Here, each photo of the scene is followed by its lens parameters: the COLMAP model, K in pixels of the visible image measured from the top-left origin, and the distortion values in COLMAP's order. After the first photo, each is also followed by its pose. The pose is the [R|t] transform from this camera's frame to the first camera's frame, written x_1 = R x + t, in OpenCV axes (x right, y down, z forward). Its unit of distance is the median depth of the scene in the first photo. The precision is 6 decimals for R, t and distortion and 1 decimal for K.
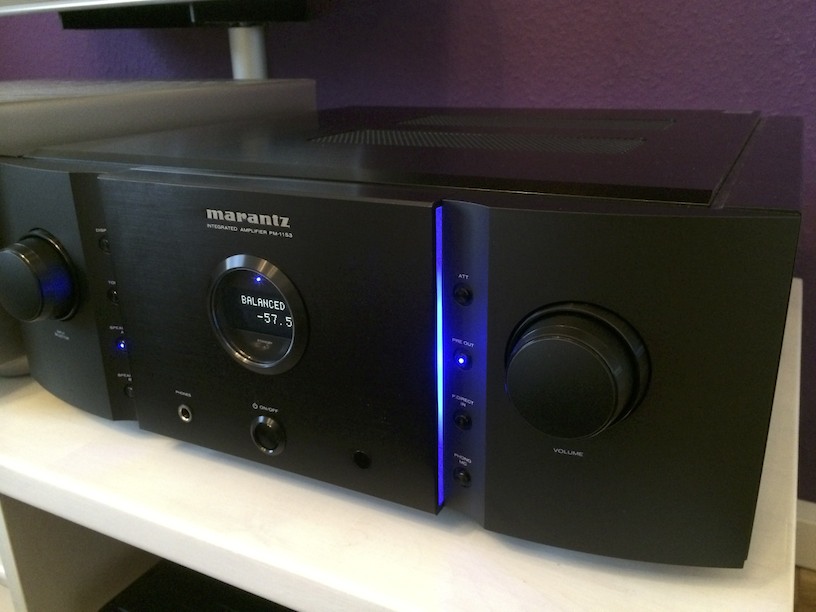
lens RADIAL K [[729.1, 0, 408.0], [0, 729.1, 306.0], [0, 0, 1]] dist [0.048195, -0.067966]
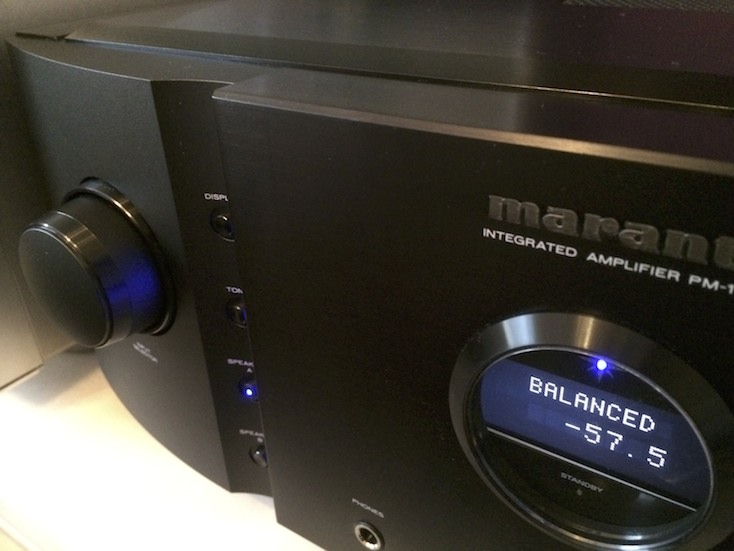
lens RADIAL K [[655.8, 0, 367.0], [0, 655.8, 275.5], [0, 0, 1]] dist [0.048195, -0.067966]
pose [[0.993818, 0.042351, -0.102624, -0.266997], [-0.024061, 0.984574, 0.173304, -0.131155], [0.108380, -0.169763, 0.979507, 0.562075]]
